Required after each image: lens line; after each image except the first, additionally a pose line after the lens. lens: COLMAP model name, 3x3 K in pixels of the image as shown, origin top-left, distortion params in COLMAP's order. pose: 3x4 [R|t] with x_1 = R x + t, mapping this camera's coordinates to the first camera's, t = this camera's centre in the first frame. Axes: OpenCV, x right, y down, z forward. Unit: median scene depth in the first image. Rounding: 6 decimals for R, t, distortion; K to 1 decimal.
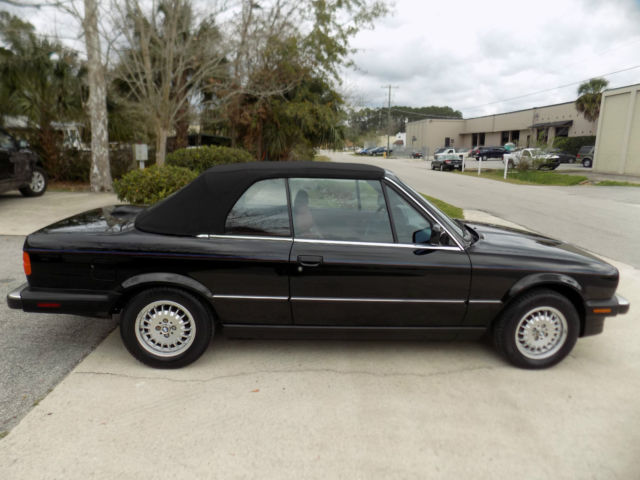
lens RADIAL K [[430.6, 0, 316.3], [0, 430.6, 243.4], [0, 0, 1]] dist [-0.083353, 0.075701]
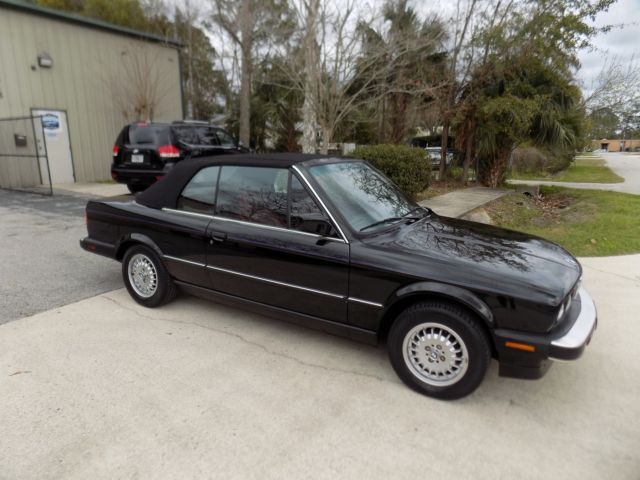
lens RADIAL K [[430.6, 0, 316.3], [0, 430.6, 243.4], [0, 0, 1]] dist [-0.083353, 0.075701]
pose [[0.828523, 0.112234, -0.548592, 0.790926], [-0.114247, 0.992981, 0.030605, -0.005628], [0.548176, 0.037318, 0.835530, 0.160940]]
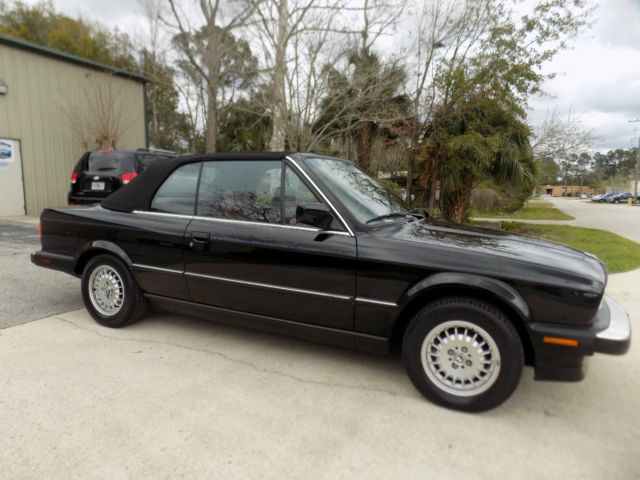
lens RADIAL K [[430.6, 0, 316.3], [0, 430.6, 243.4], [0, 0, 1]] dist [-0.083353, 0.075701]
pose [[0.875354, 0.050879, -0.480797, 0.669761], [-0.102528, 0.991364, -0.081759, 0.103276], [0.472486, 0.120864, 0.873012, 0.228215]]
